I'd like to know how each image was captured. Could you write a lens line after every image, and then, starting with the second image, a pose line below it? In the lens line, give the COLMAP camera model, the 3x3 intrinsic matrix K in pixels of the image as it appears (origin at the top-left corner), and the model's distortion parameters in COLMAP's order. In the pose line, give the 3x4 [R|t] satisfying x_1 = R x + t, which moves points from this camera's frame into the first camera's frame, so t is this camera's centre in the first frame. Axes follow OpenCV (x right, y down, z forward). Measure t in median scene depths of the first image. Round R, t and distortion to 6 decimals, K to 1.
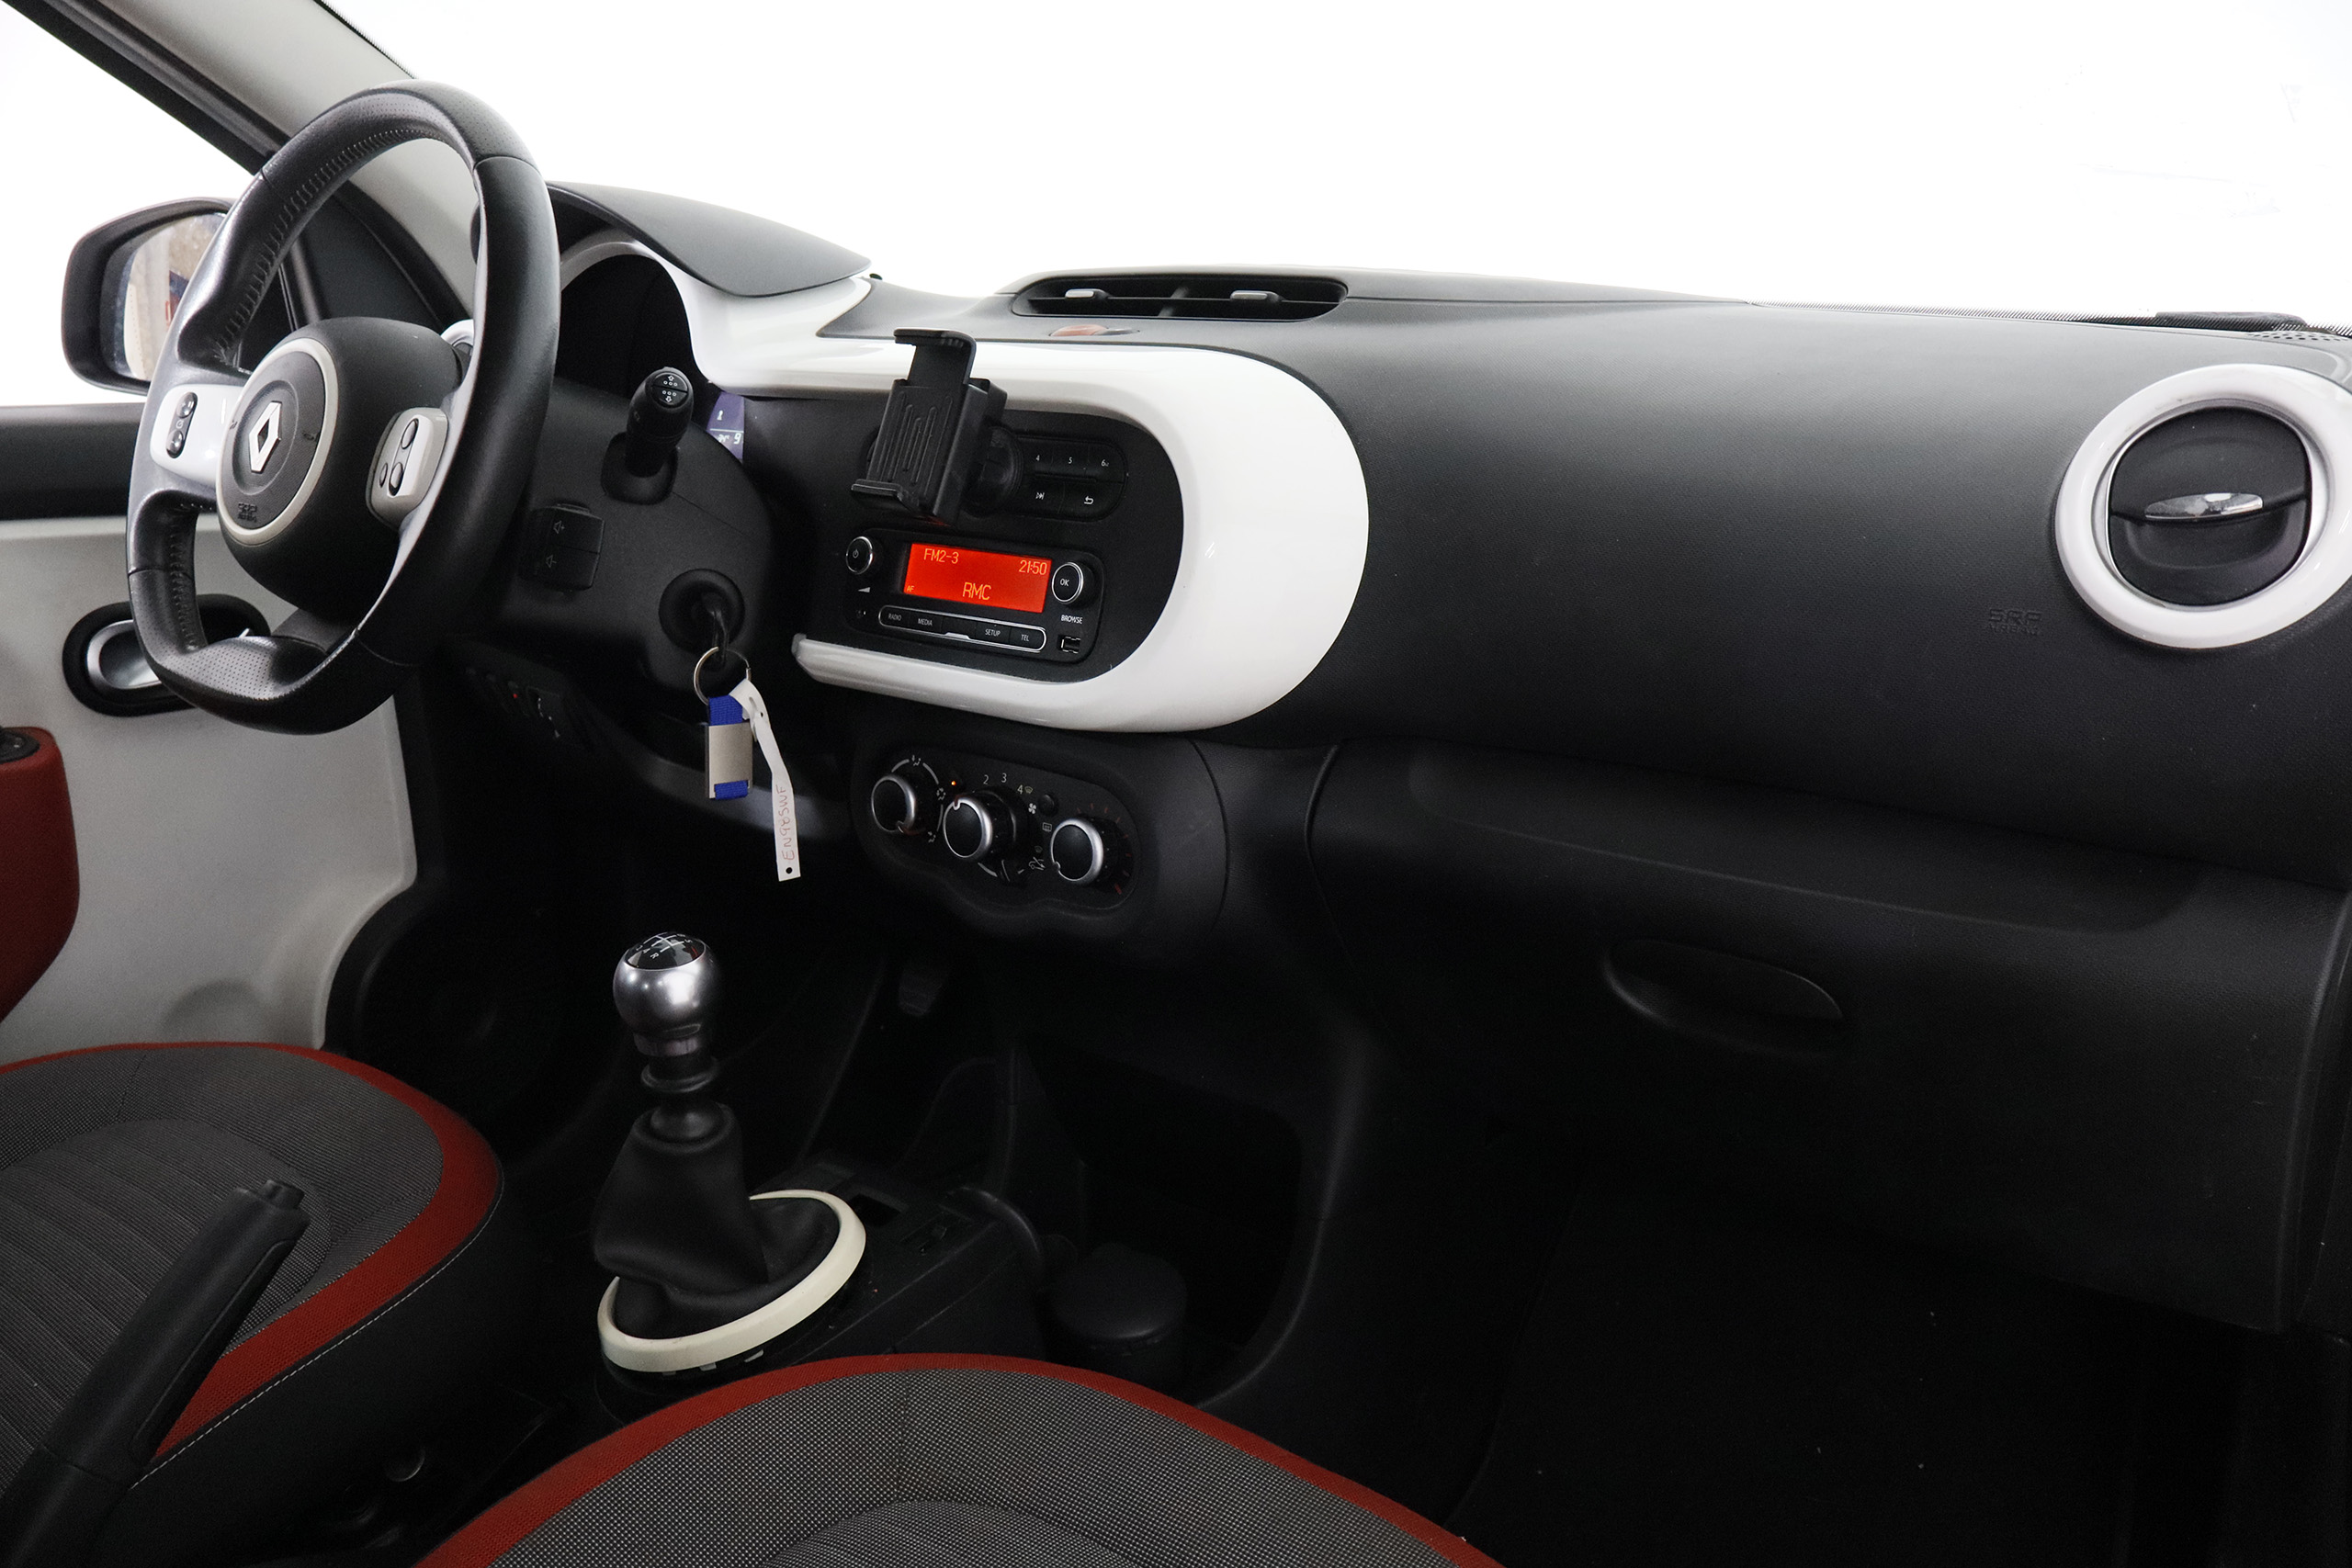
lens RADIAL K [[2045.0, 0, 1176.0], [0, 2045.0, 784.0], [0, 0, 1]] dist [0.014951, -0.014521]
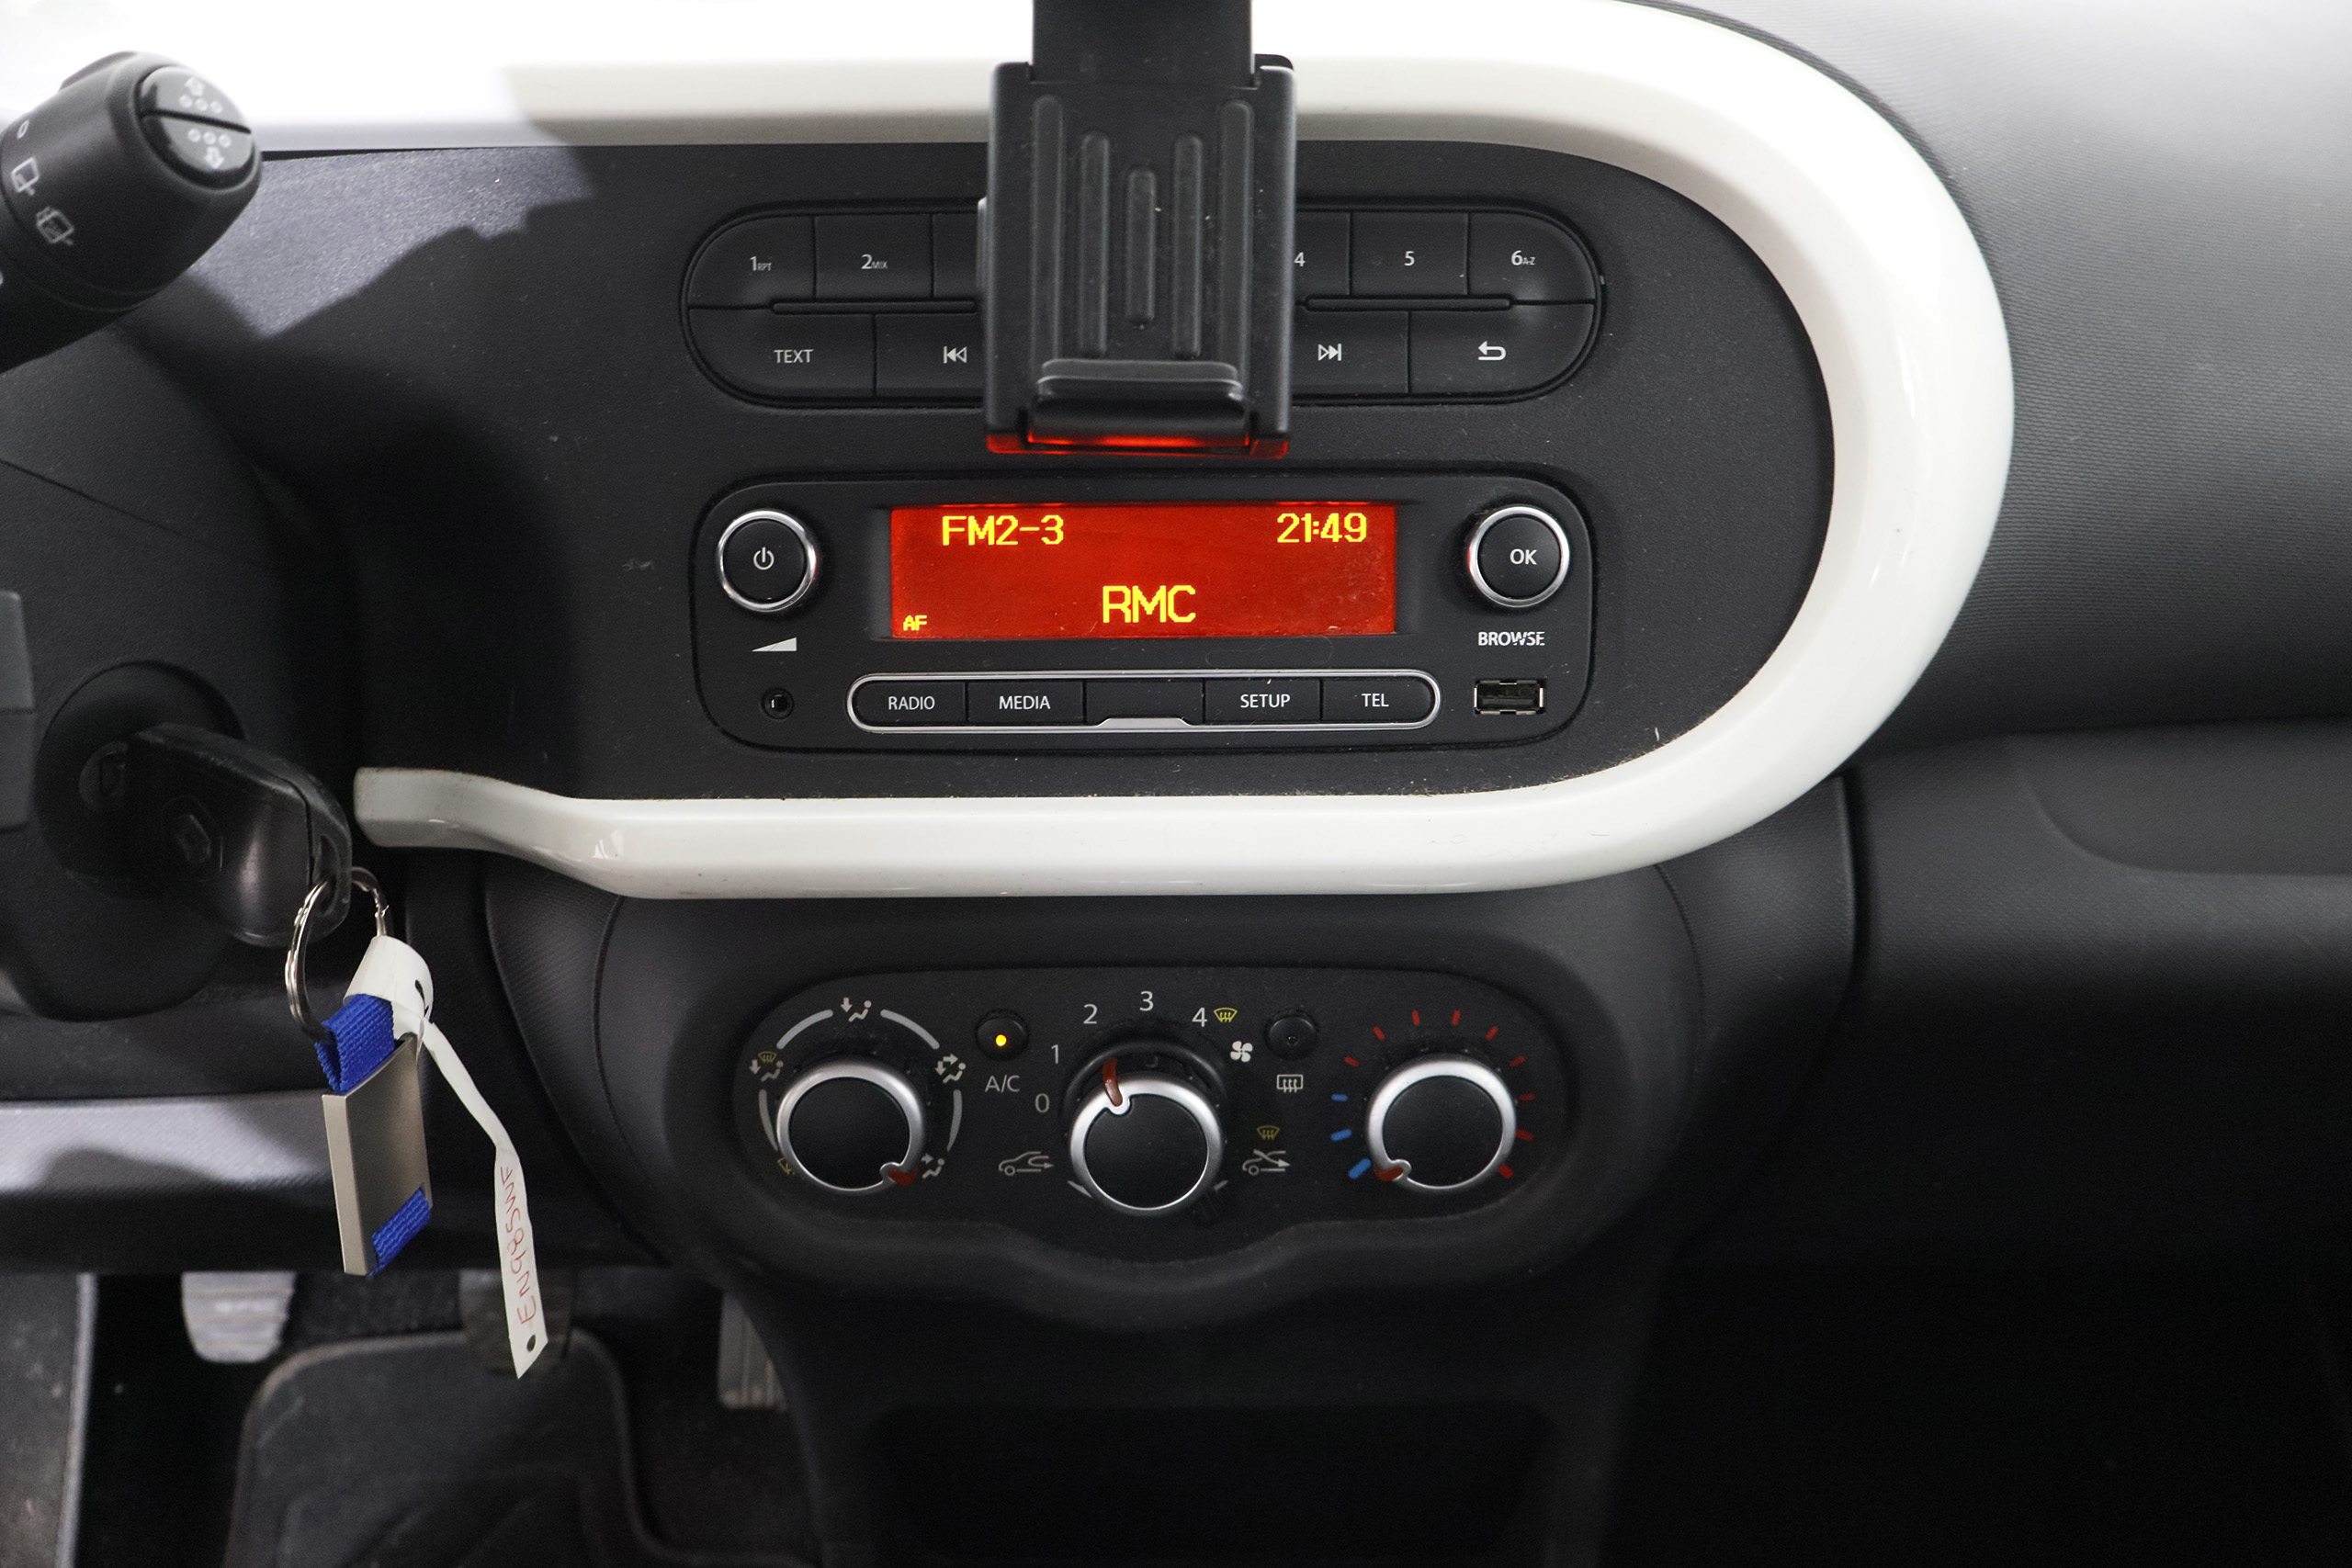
lens RADIAL K [[2045.0, 0, 1176.0], [0, 2045.0, 784.0], [0, 0, 1]] dist [0.014951, -0.014521]
pose [[0.752006, -0.240731, 0.613625, -0.349187], [0.163691, 0.969966, 0.179921, -0.130841], [-0.638508, -0.034857, 0.768826, 0.674434]]
